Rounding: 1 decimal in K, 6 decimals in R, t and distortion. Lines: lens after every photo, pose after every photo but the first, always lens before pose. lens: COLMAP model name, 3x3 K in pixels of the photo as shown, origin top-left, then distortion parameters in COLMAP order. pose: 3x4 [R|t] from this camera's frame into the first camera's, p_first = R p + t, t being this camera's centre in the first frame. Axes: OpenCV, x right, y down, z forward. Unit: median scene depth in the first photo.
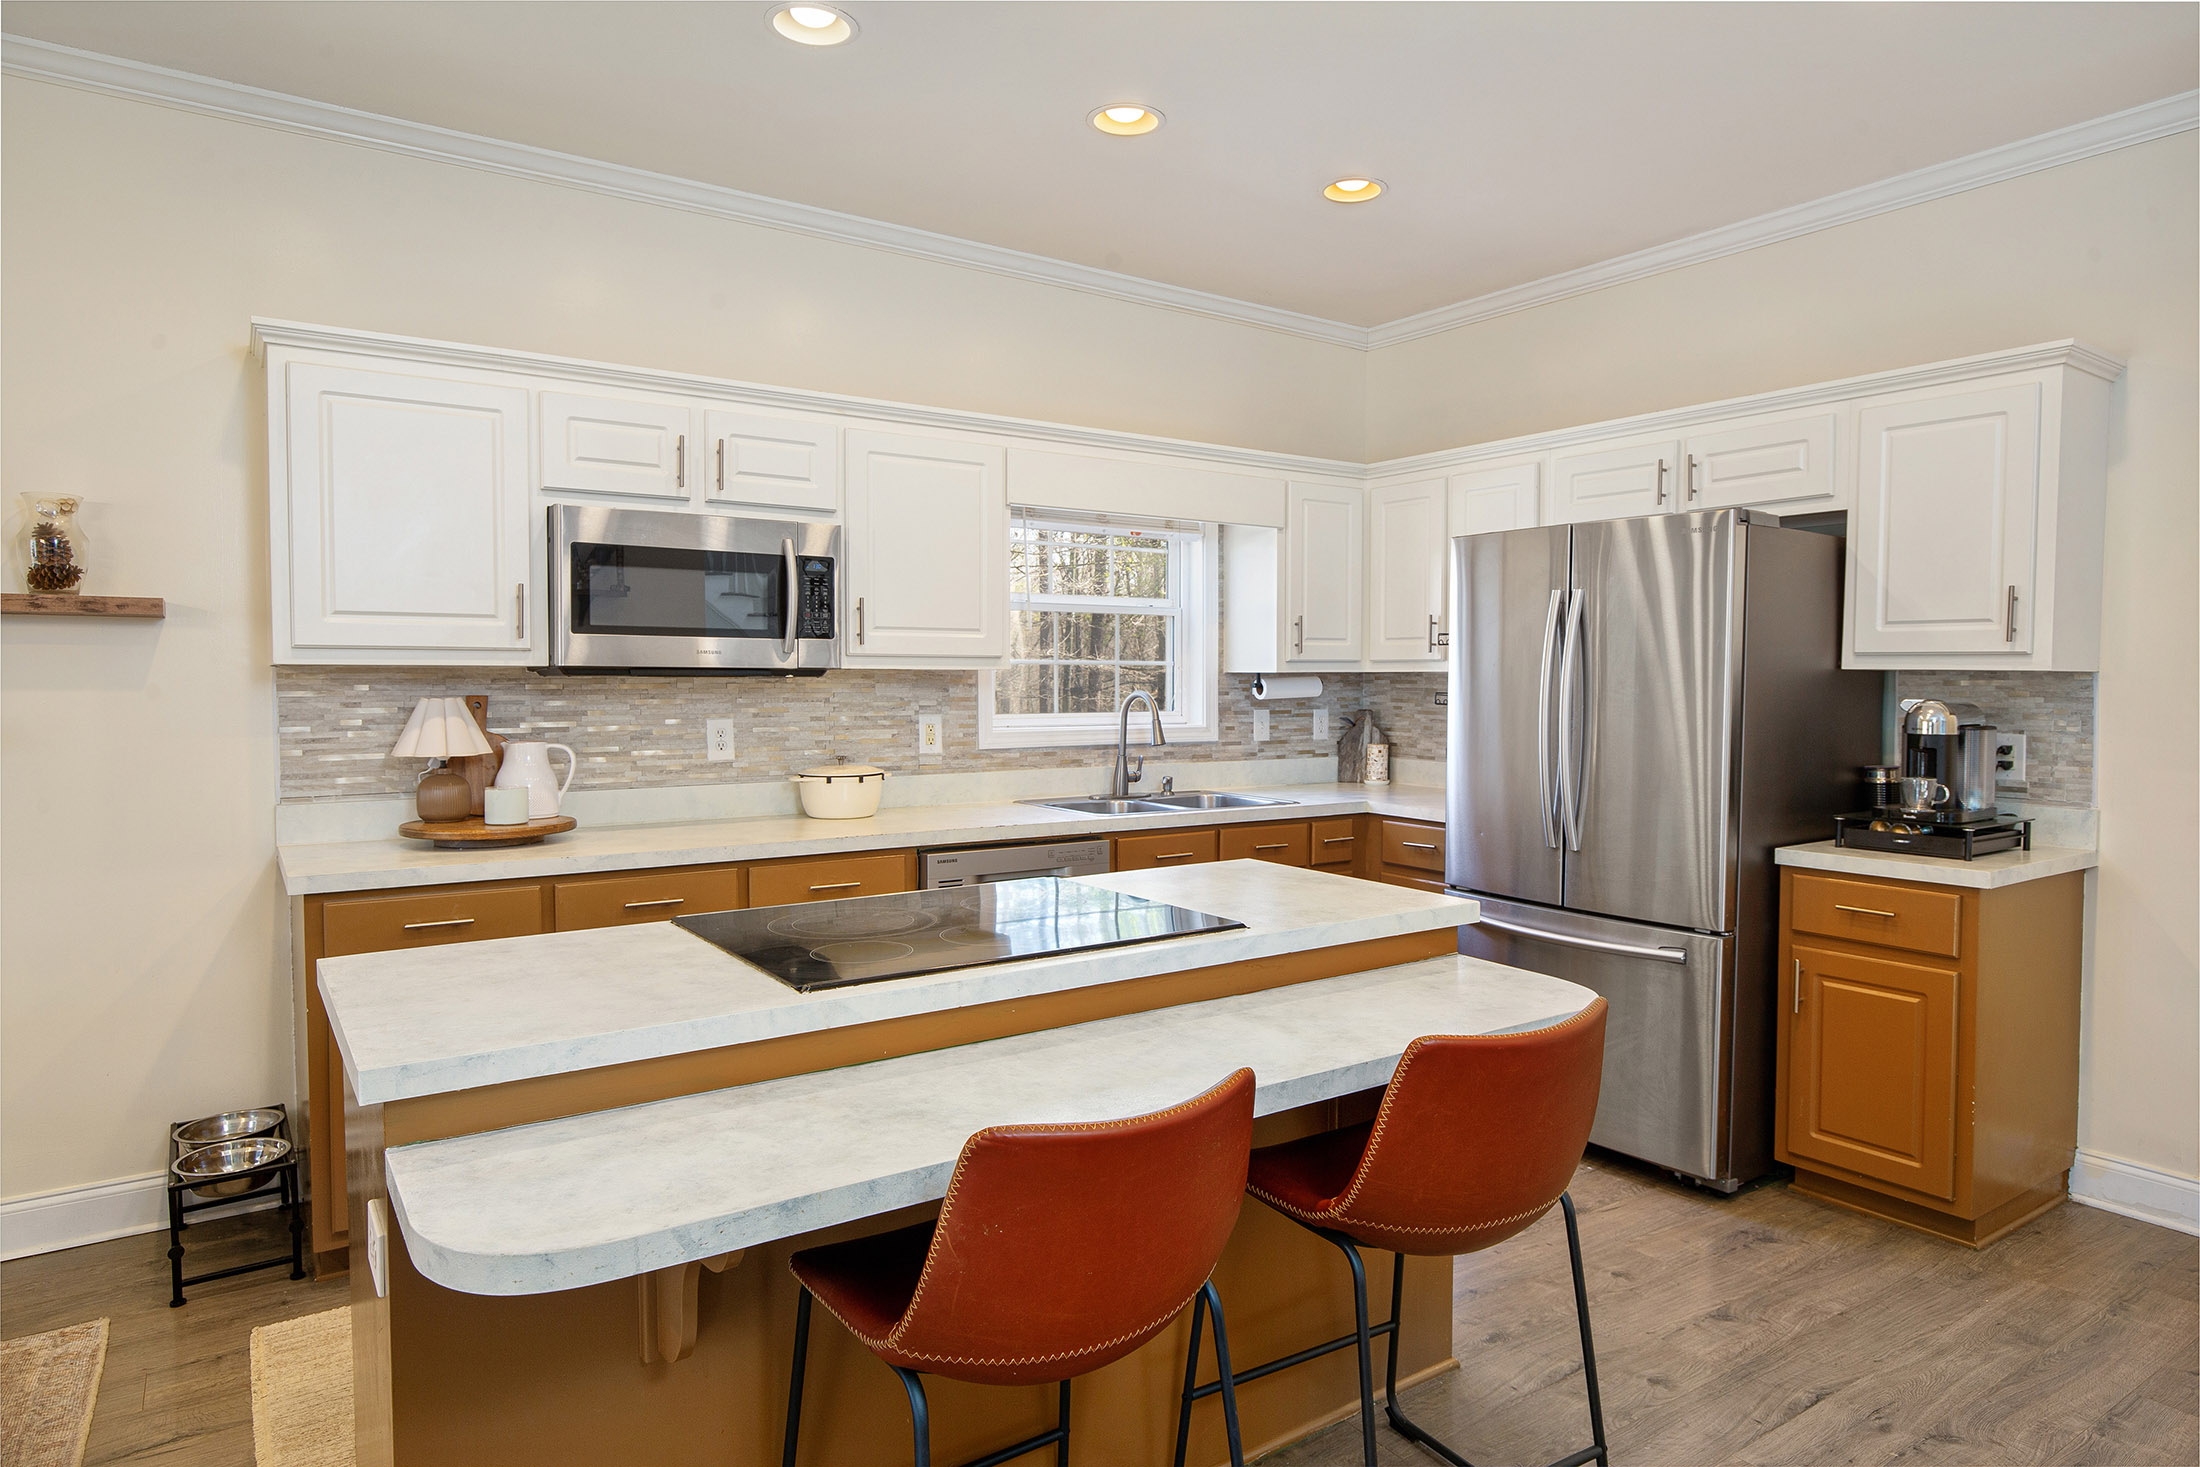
lens RADIAL K [[1310.8, 0, 1153.5], [0, 1310.8, 735.5], [0, 0, 1]] dist [-0.004448, -0.000175]
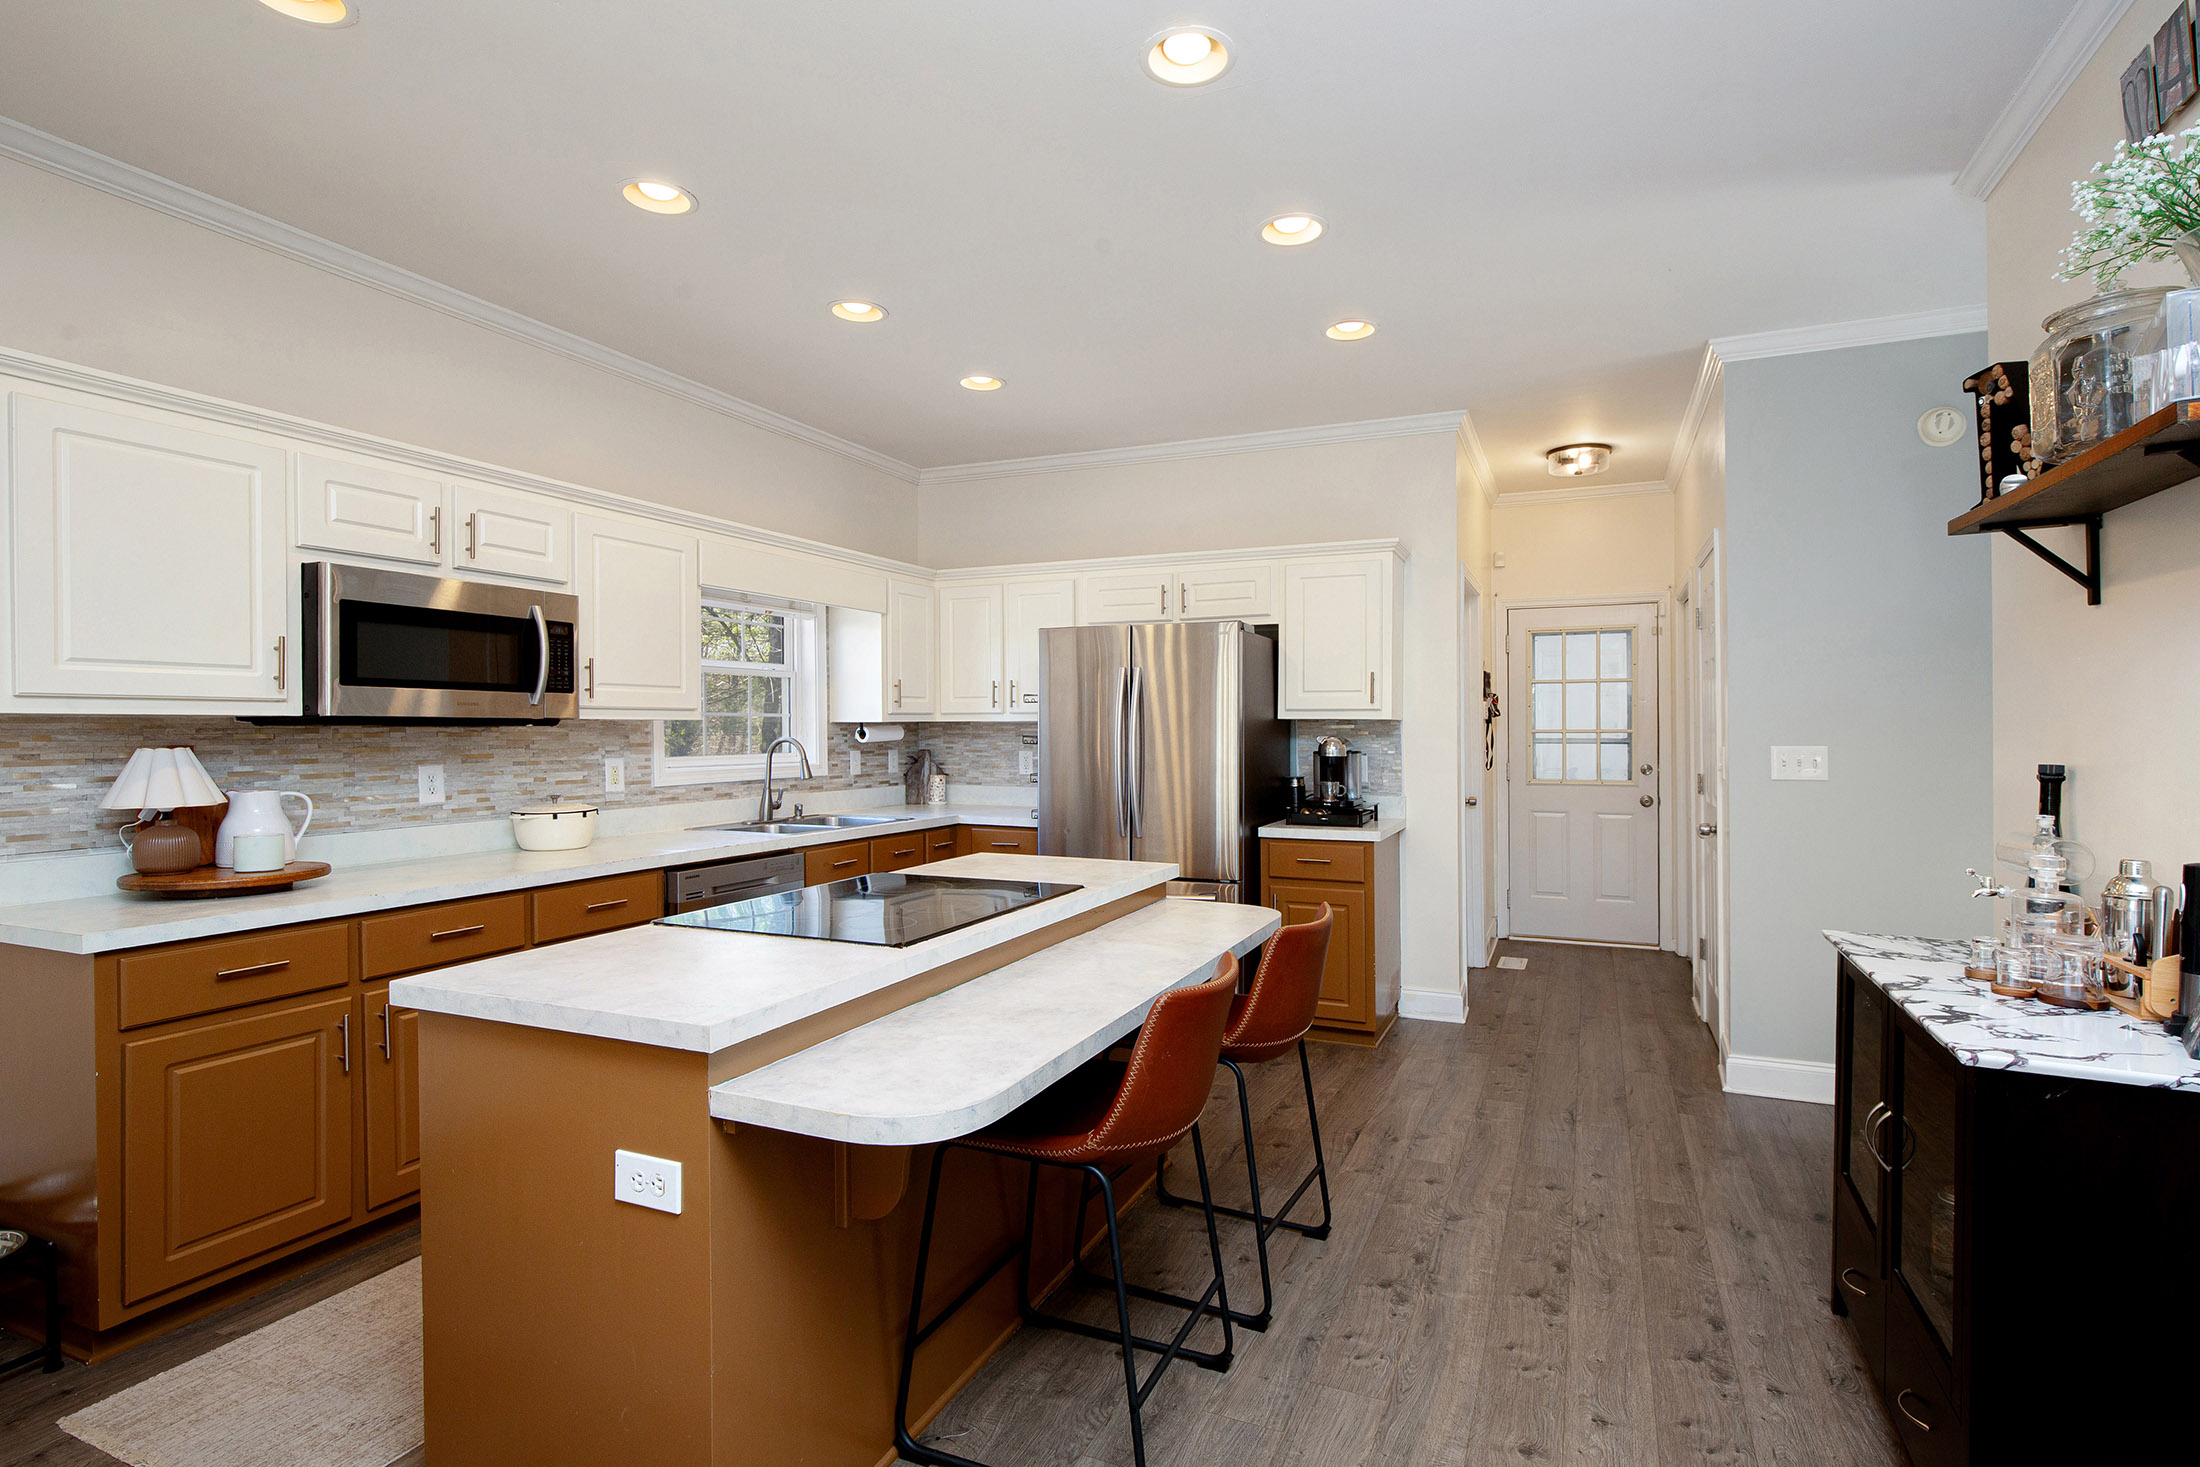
lens RADIAL K [[1043.0, 0, 1135.5], [0, 1043.0, 732.4], [0, 0, 1]] dist [0.001379, 0.000171]
pose [[0.858177, -0.006685, 0.513311, -0.291584], [0.026898, 0.999127, -0.031957, 0.003953], [-0.512649, 0.041231, 0.857607, -0.043500]]
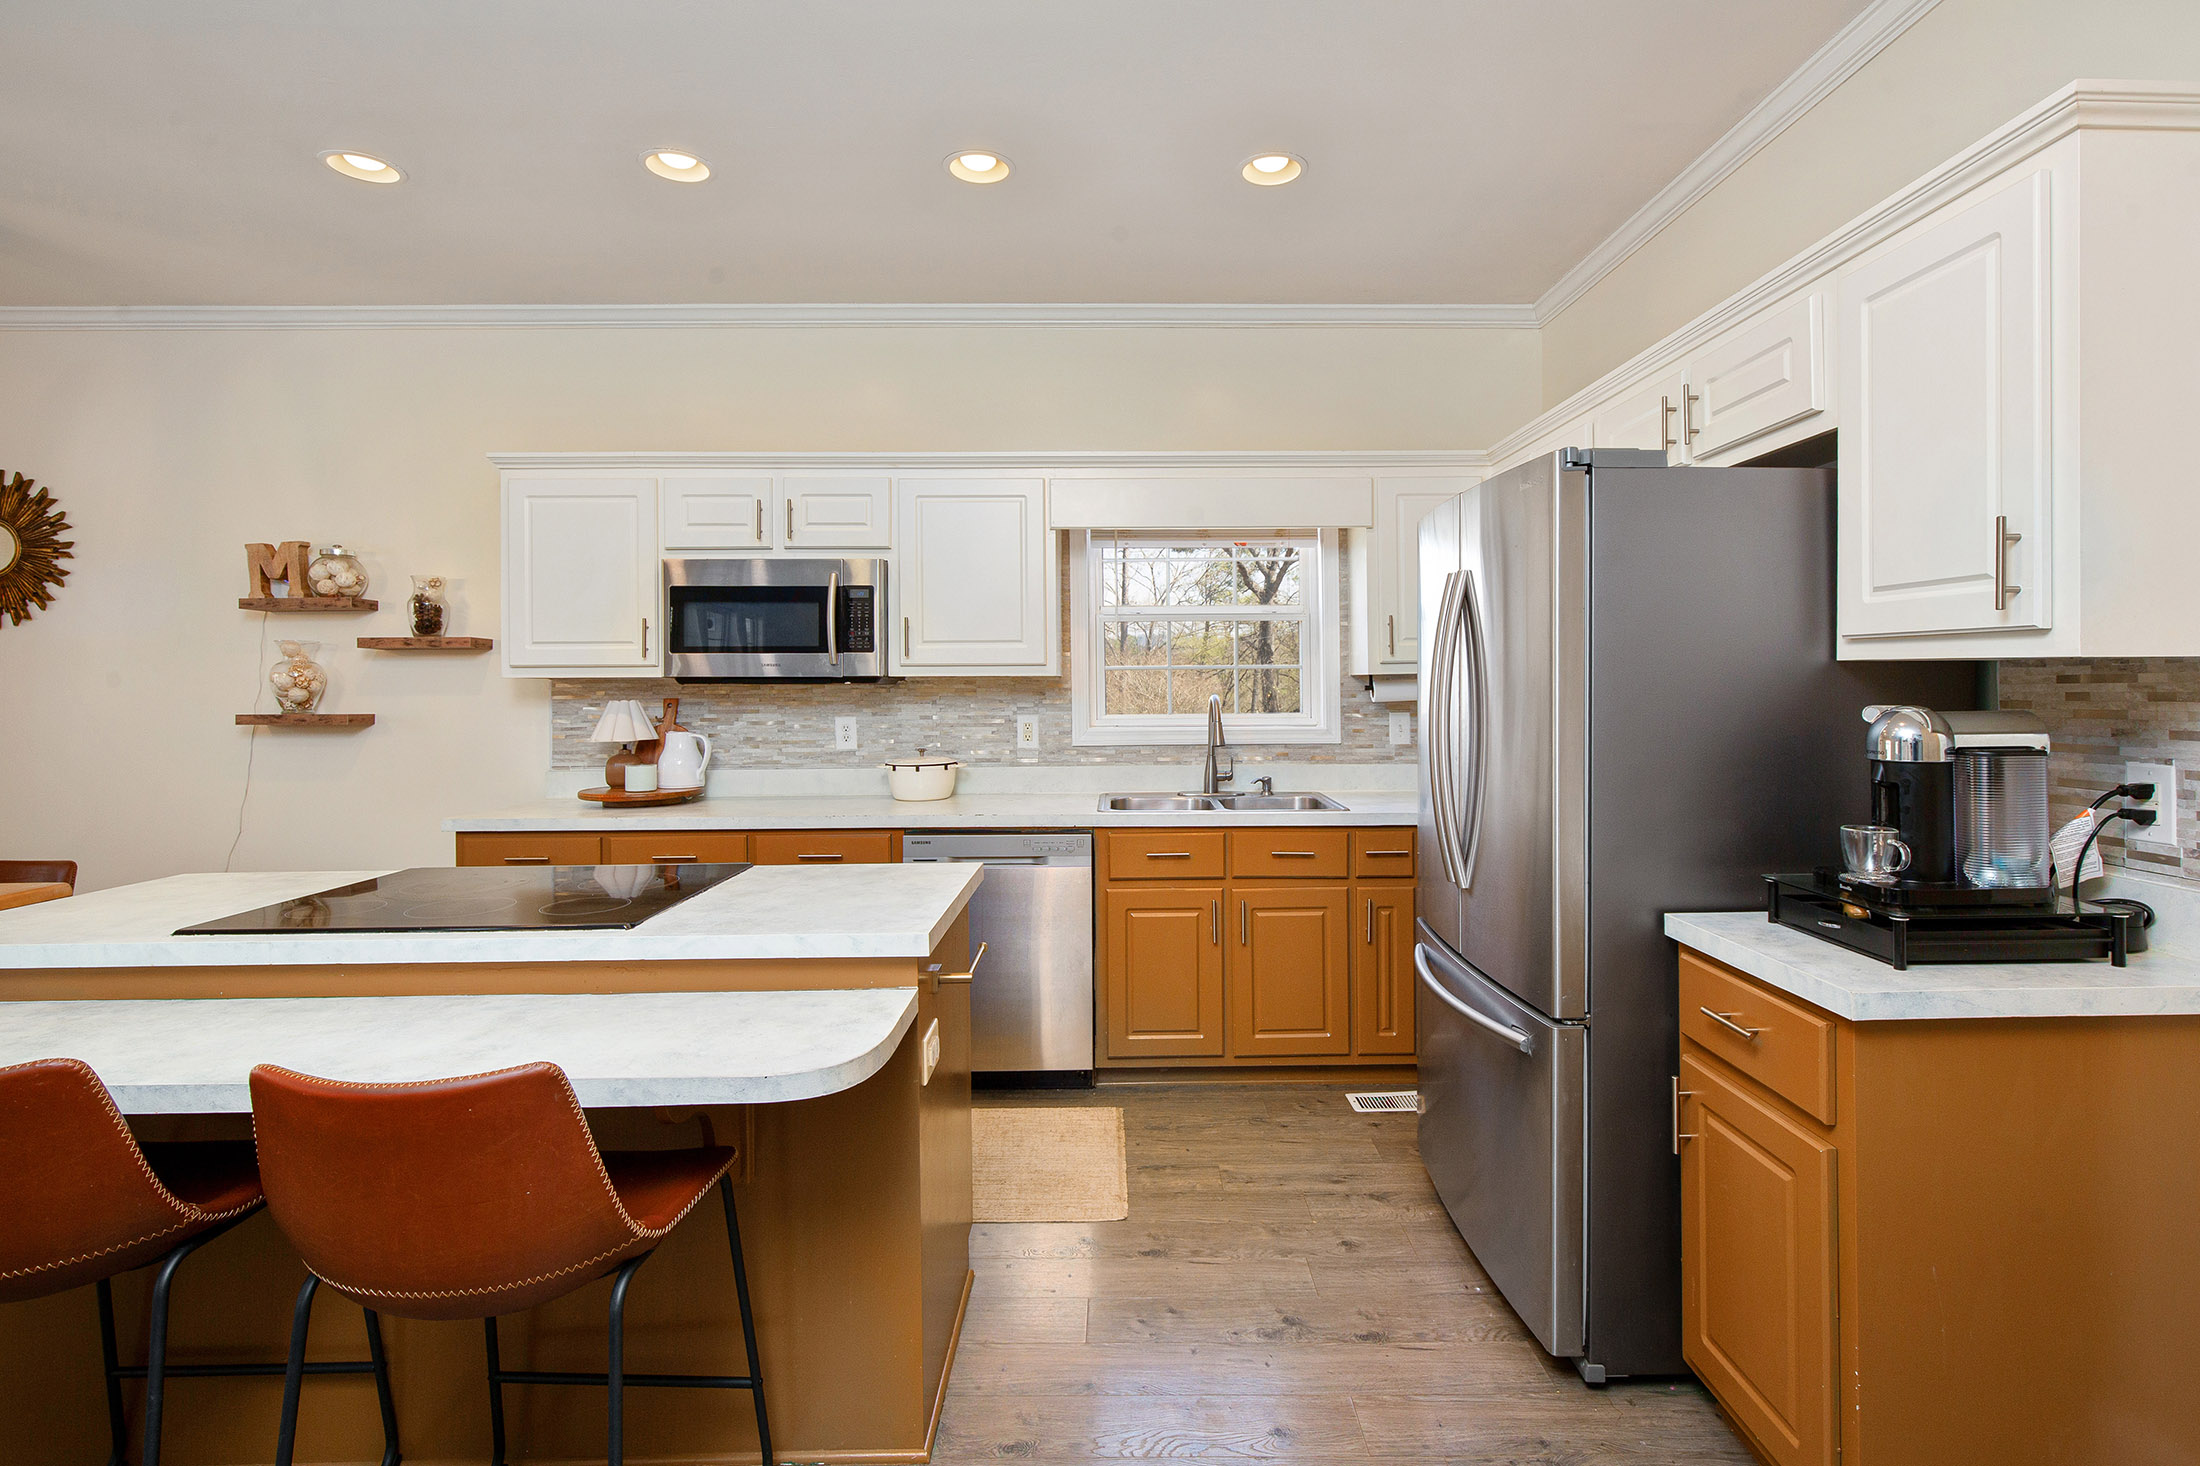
lens RADIAL K [[1062.7, 0, 1140.2], [0, 1062.7, 694.4], [0, 0, 1]] dist [-0.002382, -0.000599]
pose [[0.825990, -0.001716, -0.563682, 0.517510], [-0.017061, 0.999461, -0.028043, -0.010974], [0.563426, 0.032780, 0.825516, 0.325325]]
